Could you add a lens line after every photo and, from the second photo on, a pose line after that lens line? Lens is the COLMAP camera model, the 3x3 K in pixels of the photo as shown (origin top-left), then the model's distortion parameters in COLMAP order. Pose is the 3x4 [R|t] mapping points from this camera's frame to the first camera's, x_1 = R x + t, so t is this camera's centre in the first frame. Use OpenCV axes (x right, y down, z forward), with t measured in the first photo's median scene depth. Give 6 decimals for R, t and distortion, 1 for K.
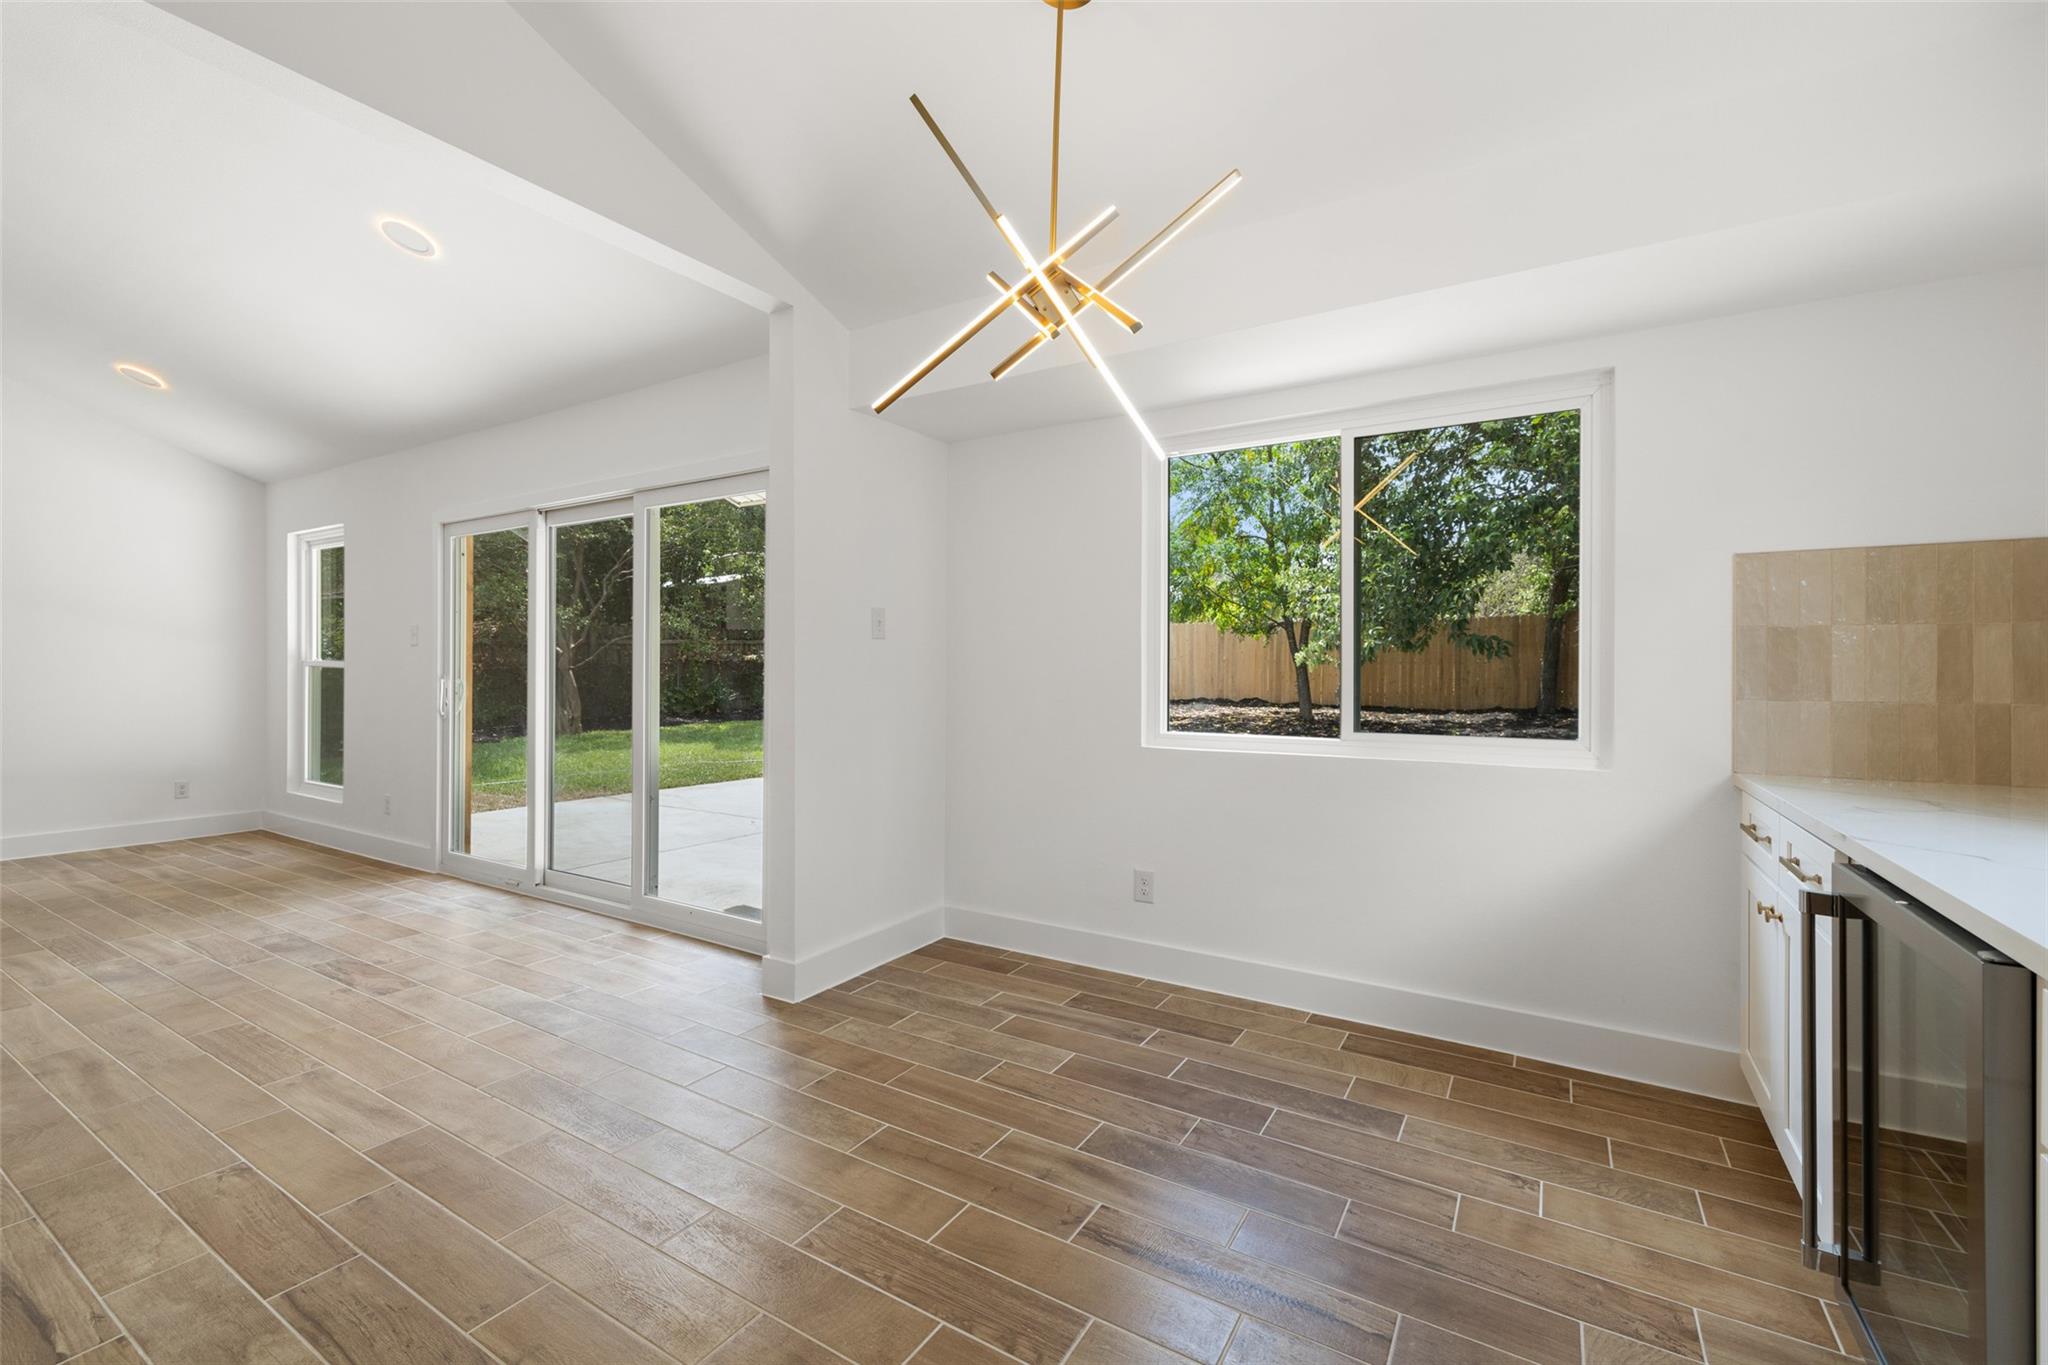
lens RADIAL K [[866.1, 0, 1022.9], [0, 866.1, 673.2], [0, 0, 1]] dist [0.002985, -0.000622]
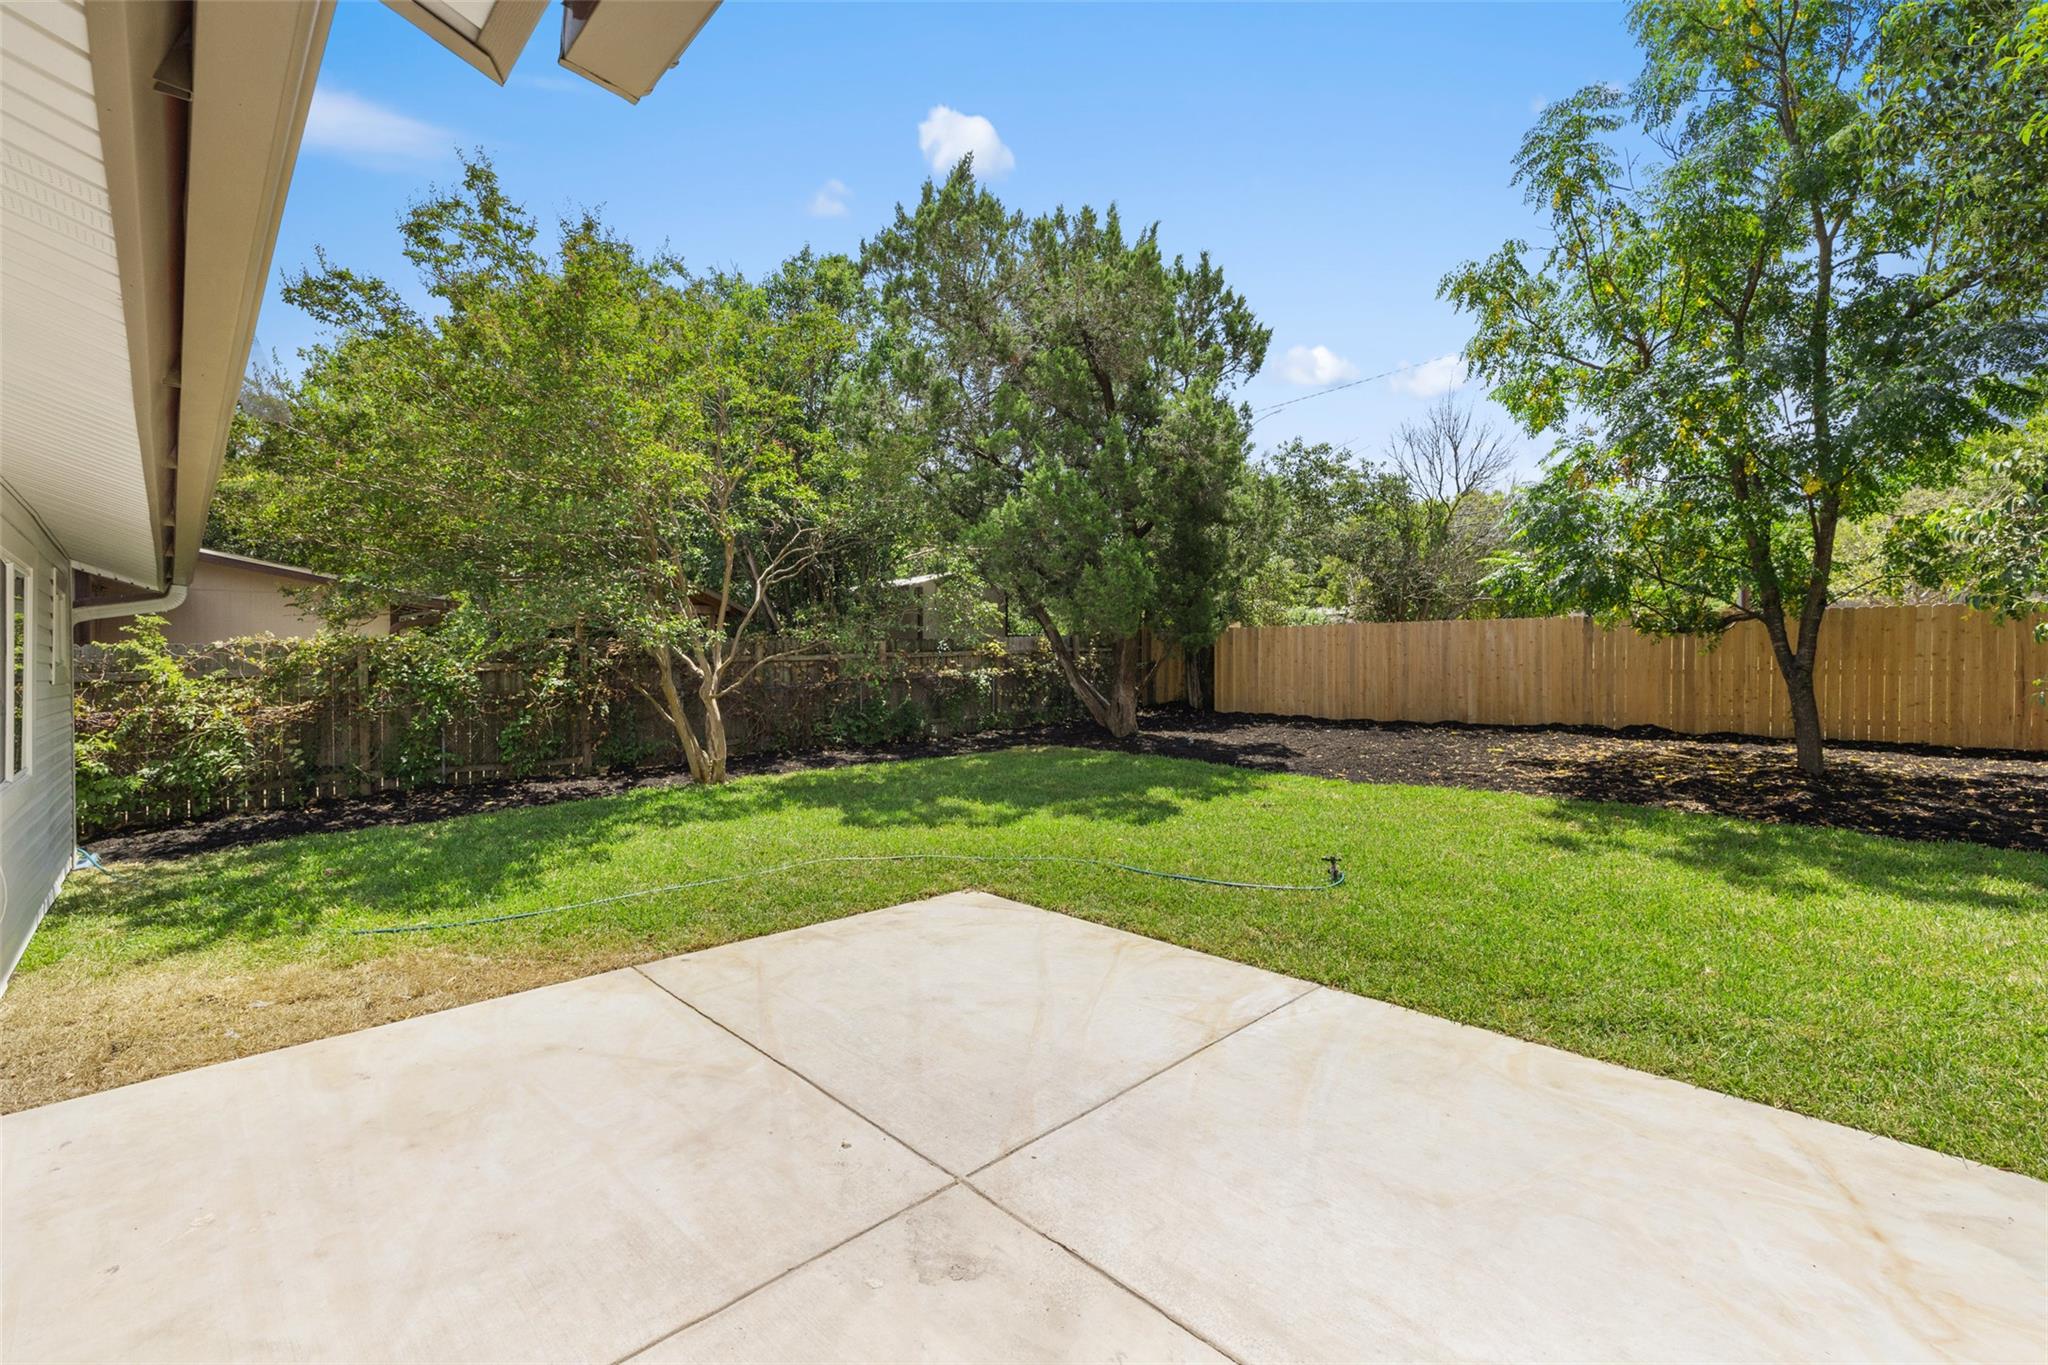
lens RADIAL K [[866.1, 0, 1026.0], [0, 866.1, 662.4], [0, 0, 1]] dist [0.002985, -0.000622]
pose [[0.971353, -0.012062, -0.237336, -0.334038], [0.009117, 0.999867, -0.013499, -0.117534], [0.237468, 0.010949, 0.971334, 1.539996]]
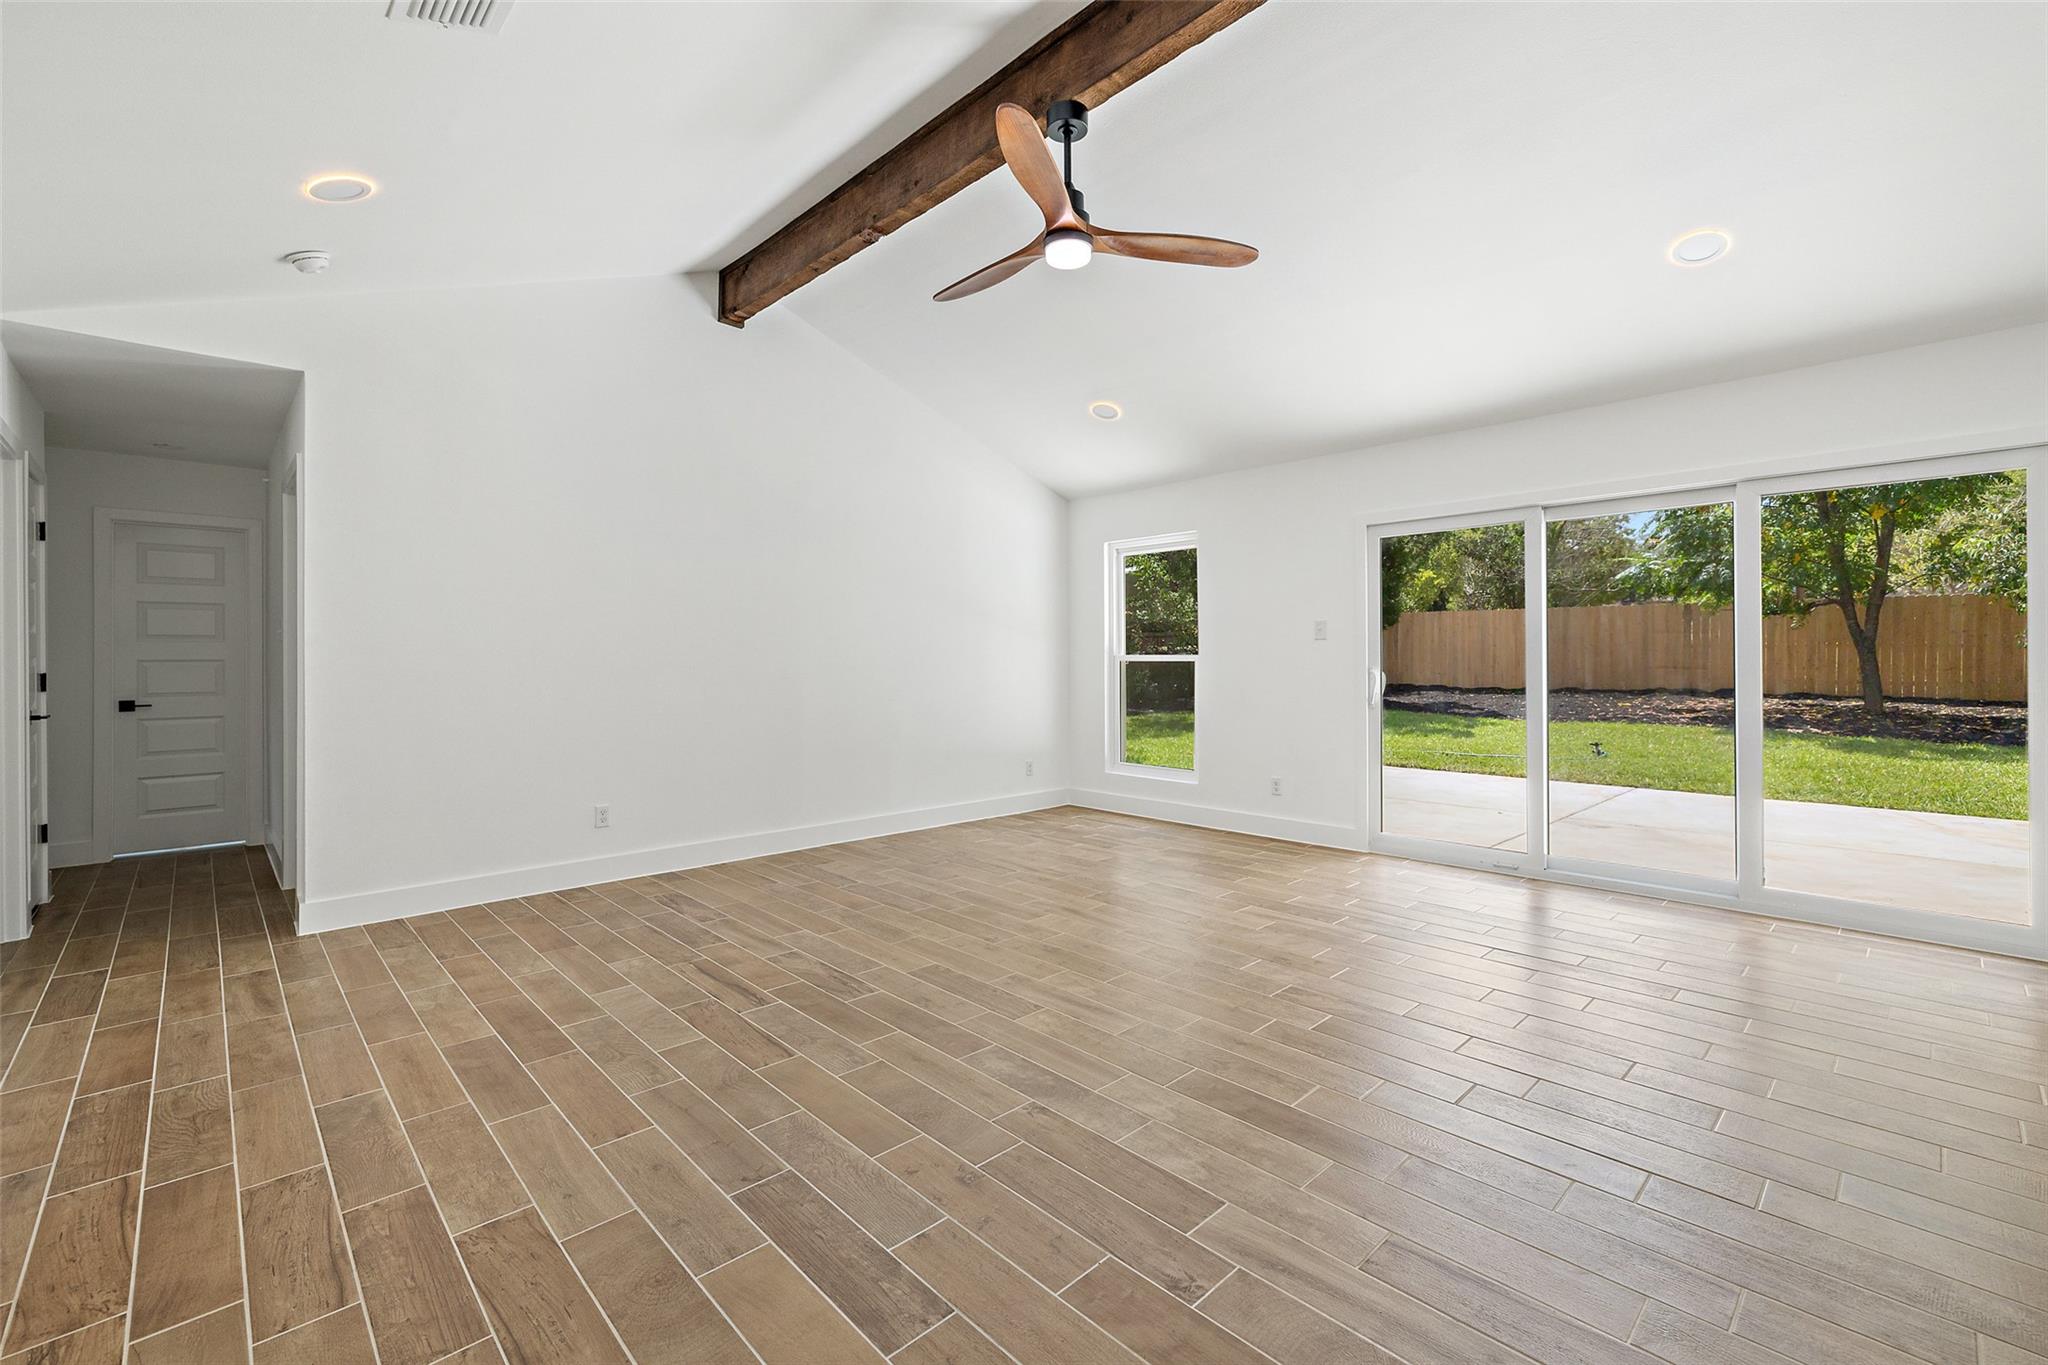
lens RADIAL K [[866.1, 0, 1031.7], [0, 866.1, 654.8], [0, 0, 1]] dist [0.002985, -0.000622]
pose [[0.967043, -0.010280, -0.254407, -1.431584], [0.007647, 0.999906, -0.011338, -0.006452], [0.254500, 0.009019, 0.967031, -0.242751]]
